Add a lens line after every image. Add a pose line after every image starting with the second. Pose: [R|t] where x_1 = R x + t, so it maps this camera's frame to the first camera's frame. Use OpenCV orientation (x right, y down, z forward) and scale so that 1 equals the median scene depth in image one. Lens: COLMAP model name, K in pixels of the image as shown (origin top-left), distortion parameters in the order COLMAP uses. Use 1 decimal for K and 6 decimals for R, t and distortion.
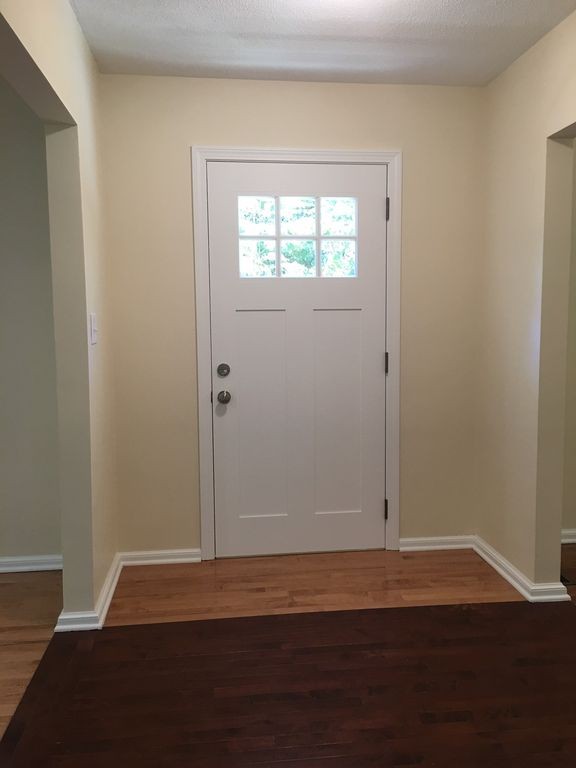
lens RADIAL K [[636.7, 0, 285.7], [0, 636.7, 383.2], [0, 0, 1]] dist [0.062835, -0.071549]
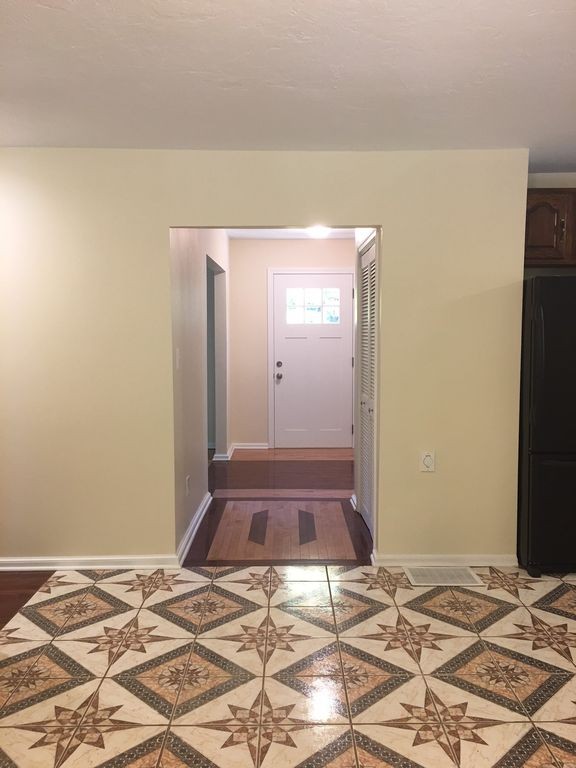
lens RADIAL K [[636.7, 0, 288.8], [0, 636.7, 383.4], [0, 0, 1]] dist [0.062835, -0.071549]
pose [[0.994173, 0.013374, -0.106965, 0.180395], [-0.016382, 0.999493, -0.027300, 0.109290], [0.106545, 0.028893, 0.993888, -1.255921]]
